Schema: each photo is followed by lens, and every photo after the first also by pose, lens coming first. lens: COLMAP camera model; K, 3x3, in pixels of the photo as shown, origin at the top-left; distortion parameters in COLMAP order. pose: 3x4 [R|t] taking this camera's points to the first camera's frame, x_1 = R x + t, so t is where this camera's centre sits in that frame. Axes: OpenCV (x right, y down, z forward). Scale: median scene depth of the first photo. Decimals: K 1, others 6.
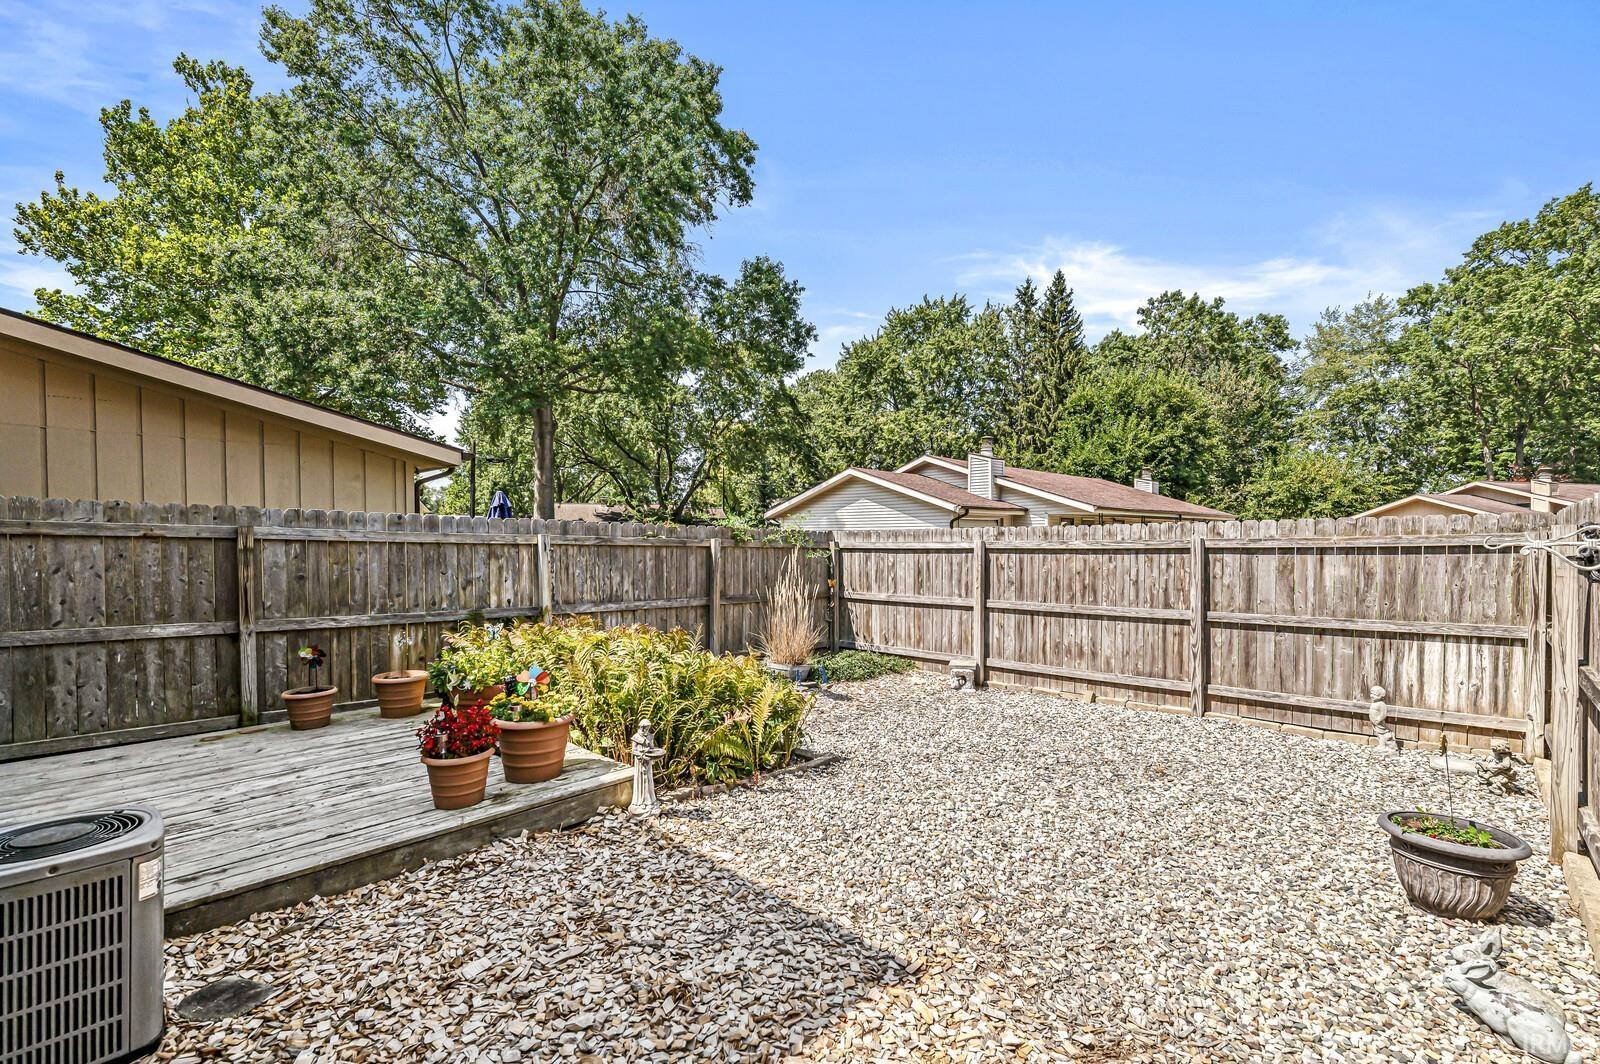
lens RADIAL K [[694.7, 0, 806.0], [0, 694.7, 529.7], [0, 0, 1]] dist [0.001246, 0.000206]
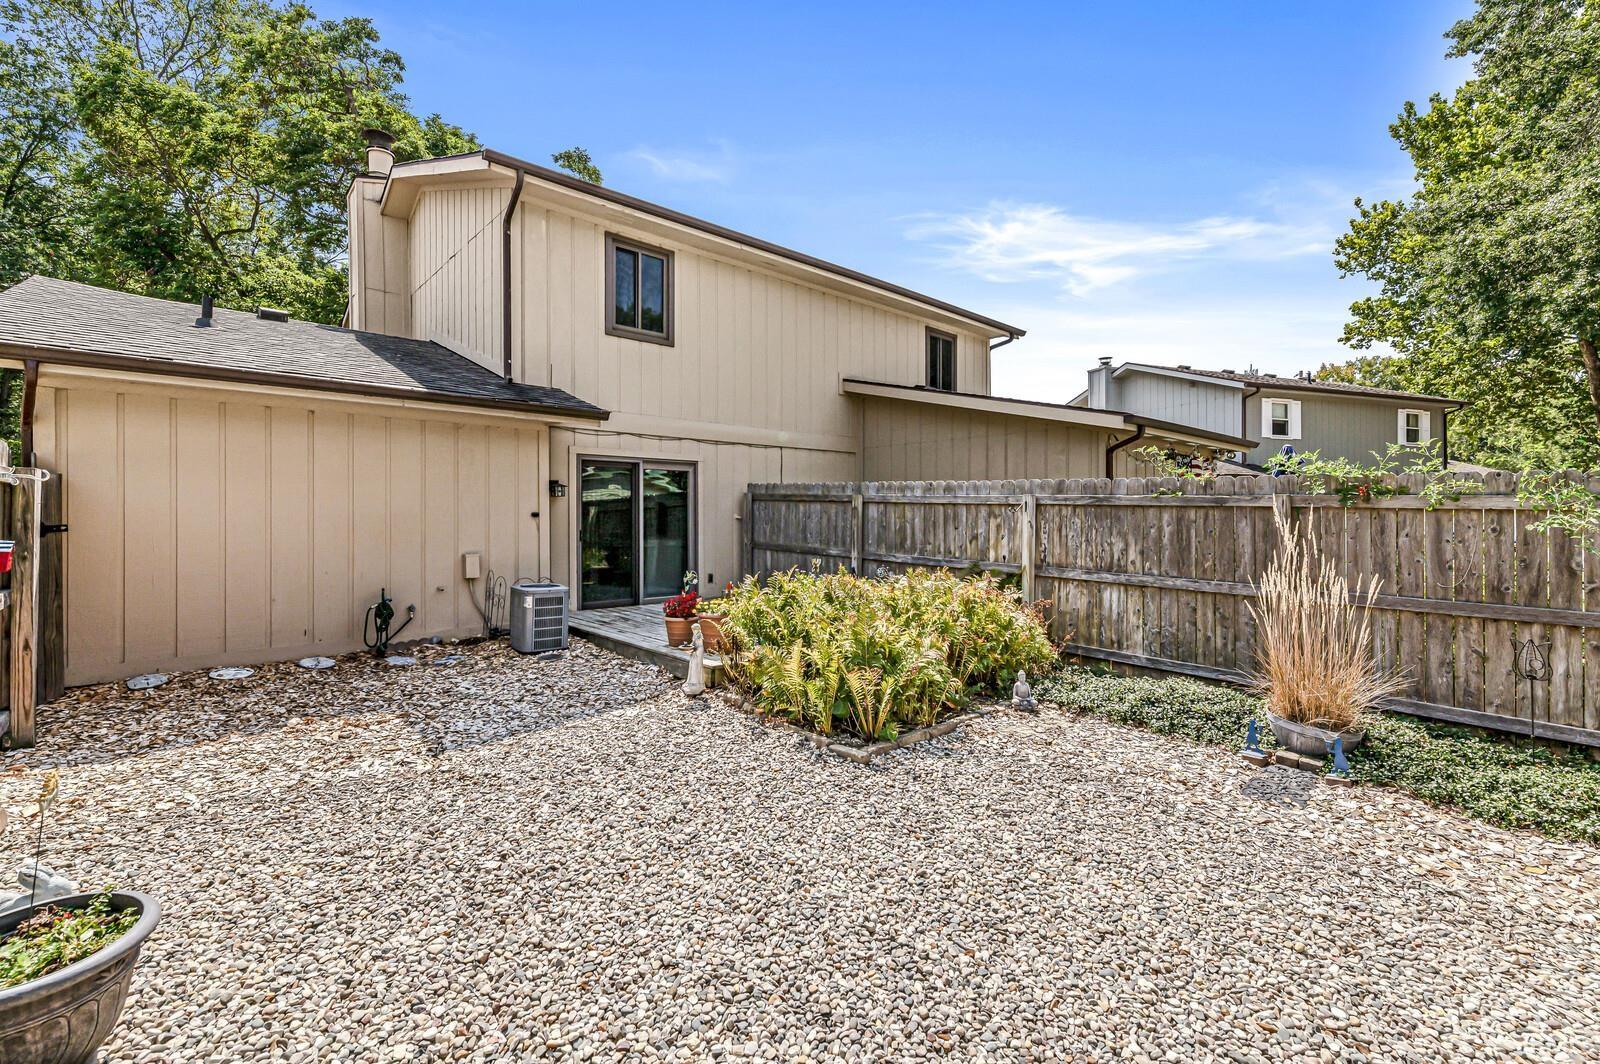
lens RADIAL K [[688.2, 0, 799.2], [0, 688.2, 514.1], [0, 0, 1]] dist [-0.000380, -0.000020]
pose [[-0.042674, -0.000642, -0.999089, 0.575557], [0.006068, 0.999981, -0.000902, 0.031349], [0.999071, -0.006101, -0.042670, 0.649767]]
